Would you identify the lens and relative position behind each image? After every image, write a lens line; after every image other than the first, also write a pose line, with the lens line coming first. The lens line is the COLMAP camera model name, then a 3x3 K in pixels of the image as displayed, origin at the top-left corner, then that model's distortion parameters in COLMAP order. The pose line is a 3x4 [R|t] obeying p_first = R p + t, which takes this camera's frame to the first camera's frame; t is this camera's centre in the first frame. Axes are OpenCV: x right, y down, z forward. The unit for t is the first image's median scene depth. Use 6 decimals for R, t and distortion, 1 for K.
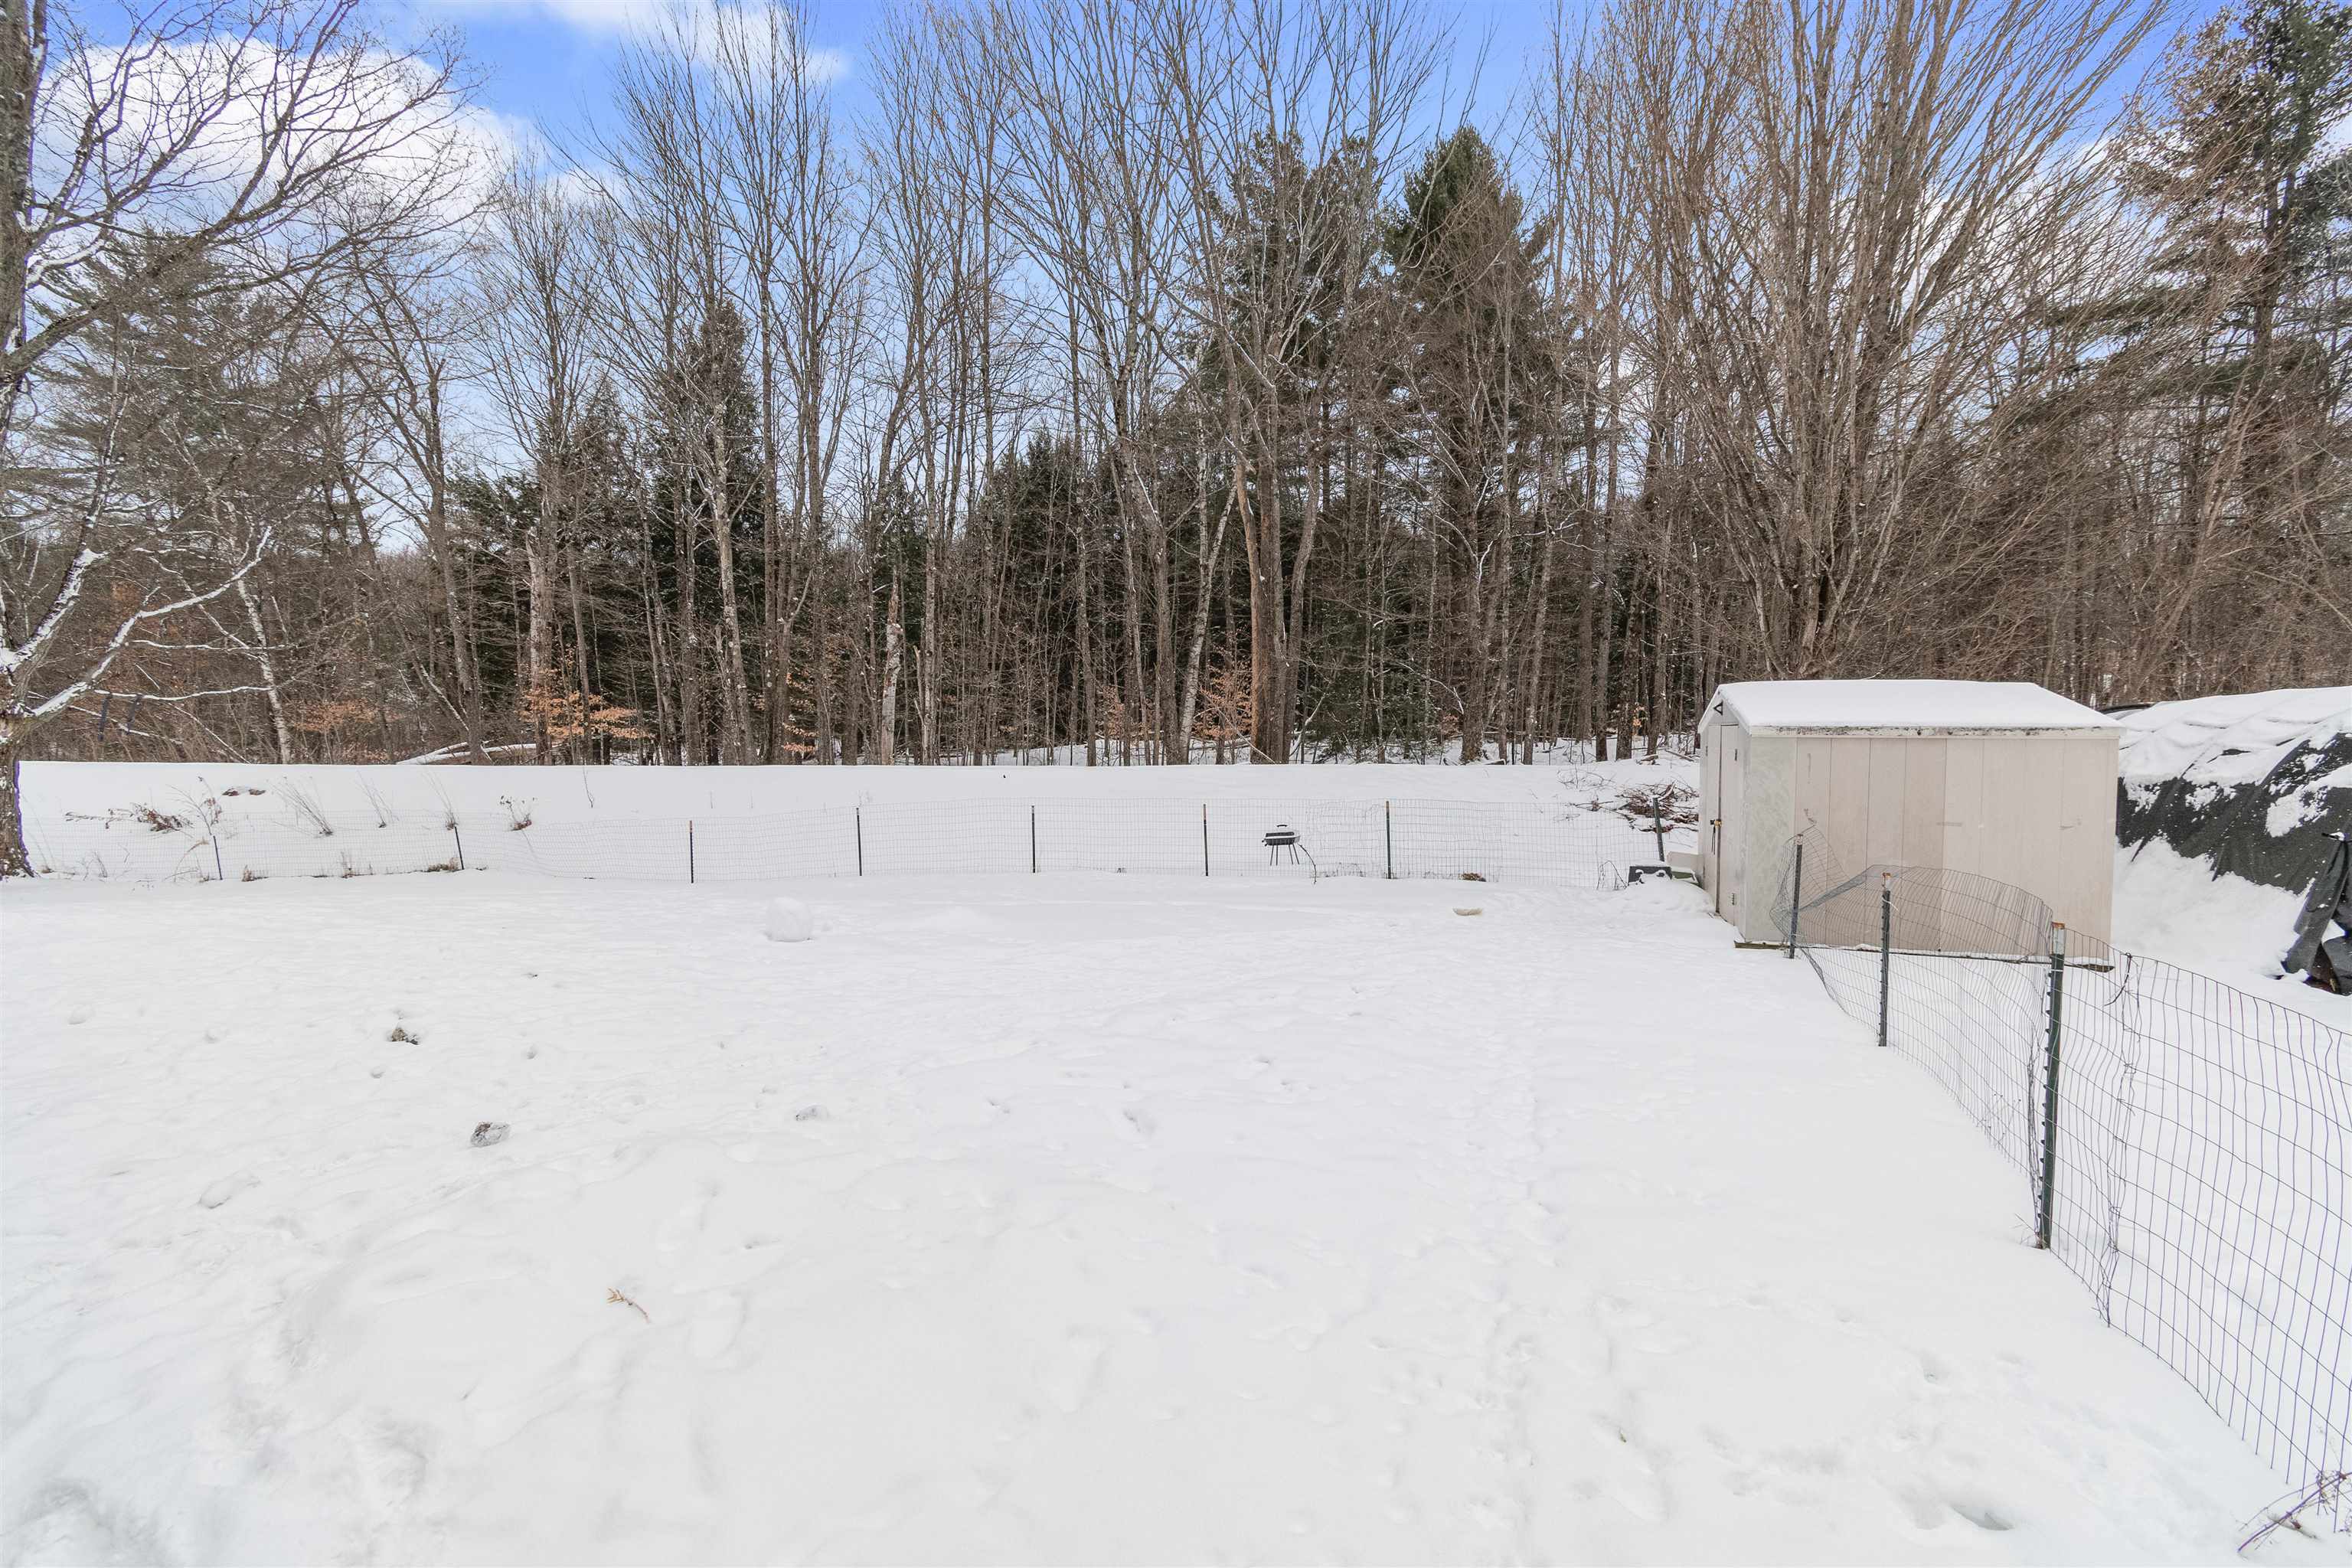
lens RADIAL K [[1032.3, 0, 1182.0], [0, 1032.3, 778.0], [0, 0, 1]] dist [-0.001016, -0.001047]
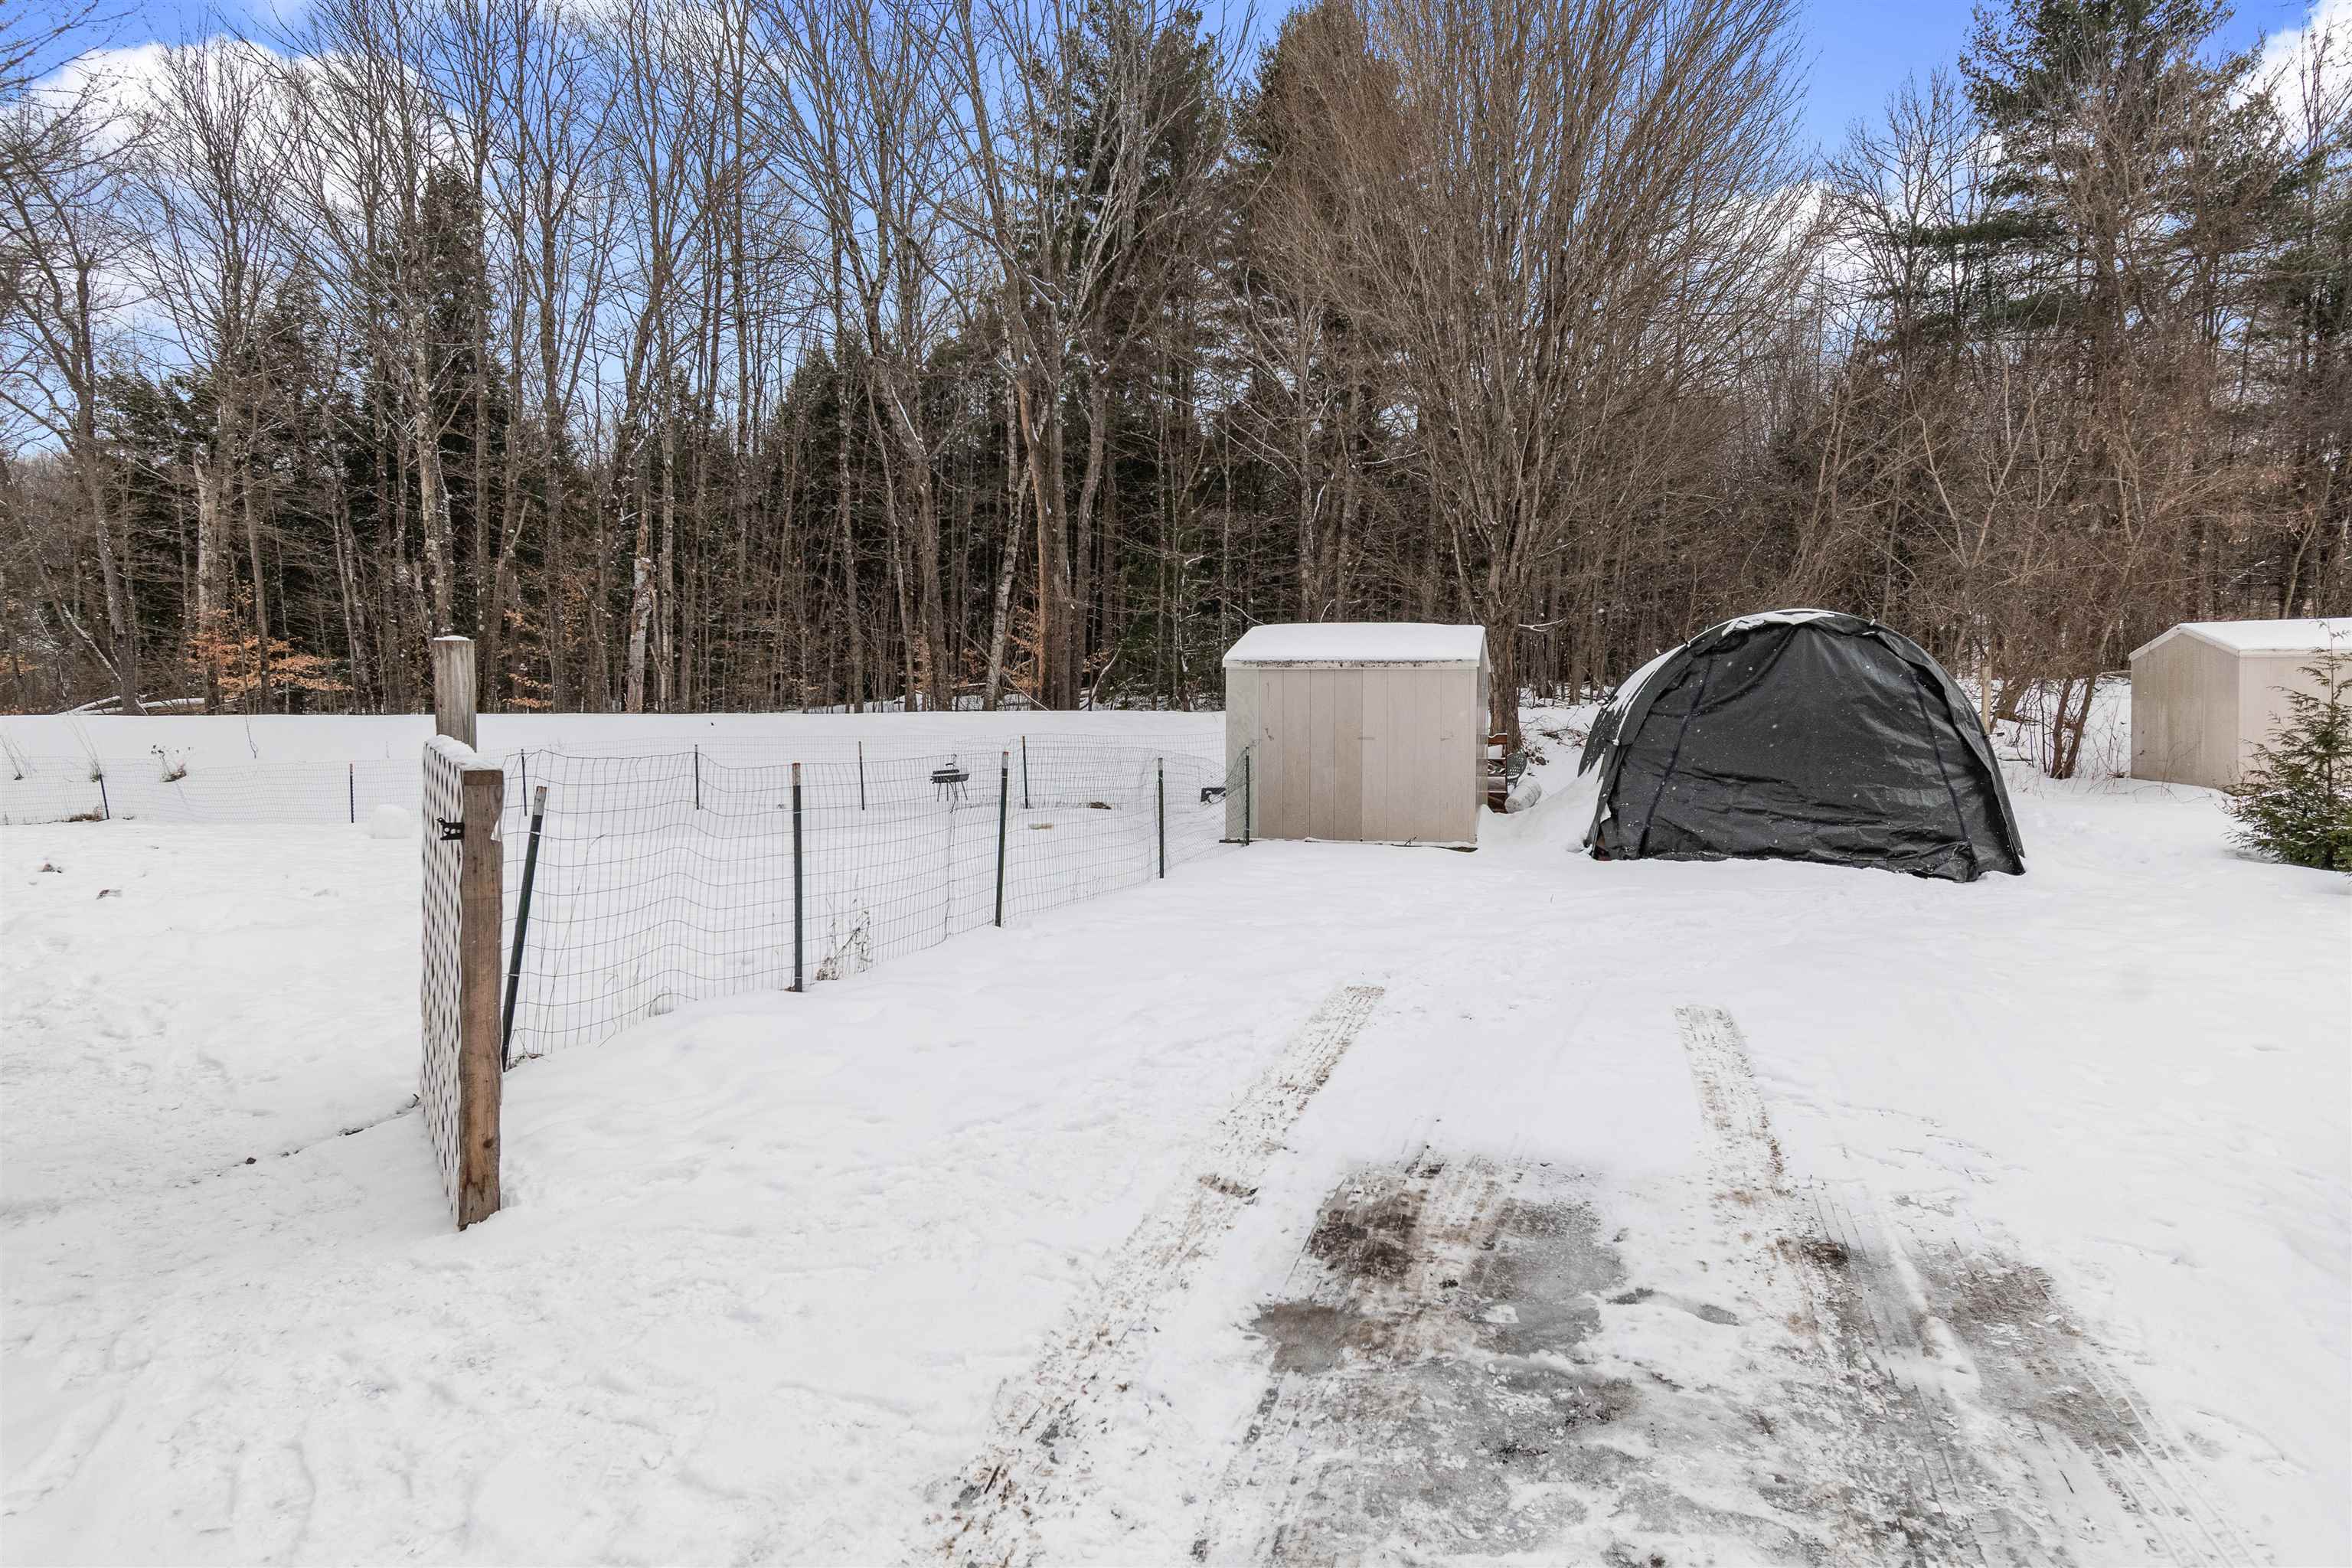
lens RADIAL K [[1308.4, 0, 1177.1], [0, 1308.4, 723.9], [0, 0, 1]] dist [-0.000018, -0.003256]
pose [[0.997381, -0.003540, 0.072234, 0.100773], [0.004934, 0.999805, -0.019125, 0.014107], [-0.072152, 0.019431, 0.997204, -0.138918]]
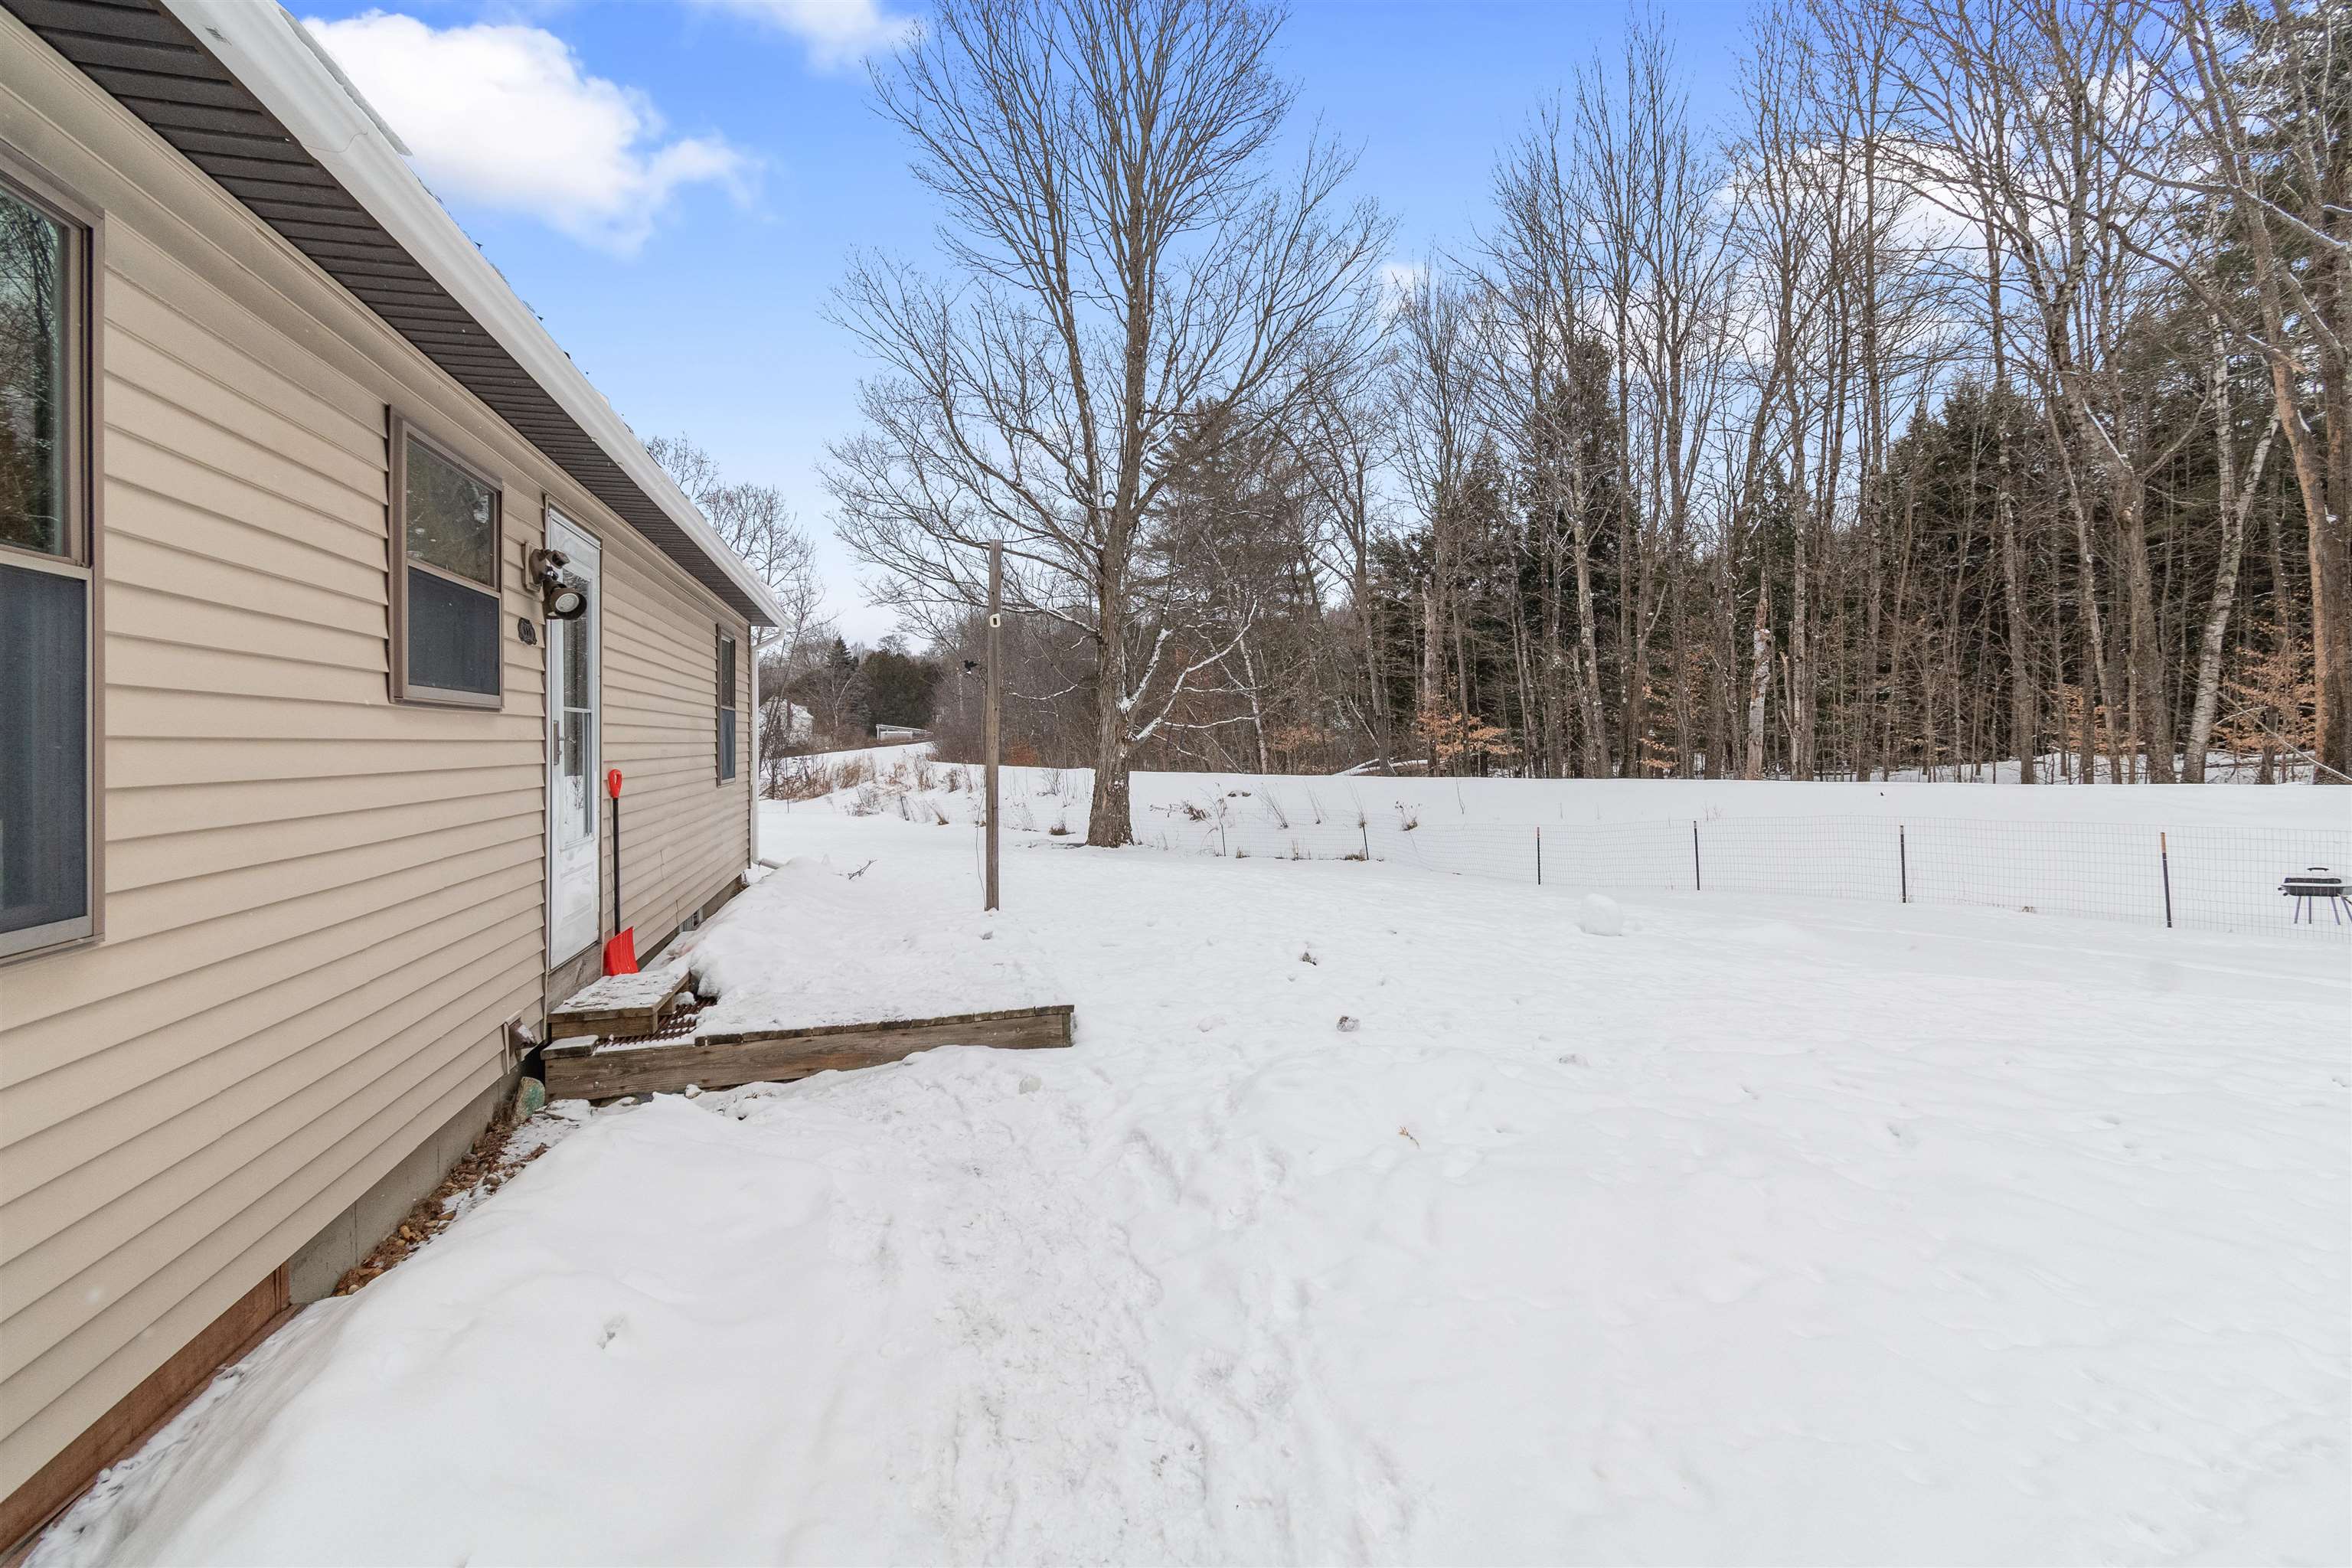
lens RADIAL K [[1056.6, 0, 1223.7], [0, 1056.6, 733.0], [0, 0, 1]] dist [0.009331, -0.000117]
pose [[0.727052, -0.019714, -0.686299, 0.024533], [-0.021357, 0.998455, -0.051305, 0.002956], [0.686250, 0.051959, 0.725508, -0.022304]]
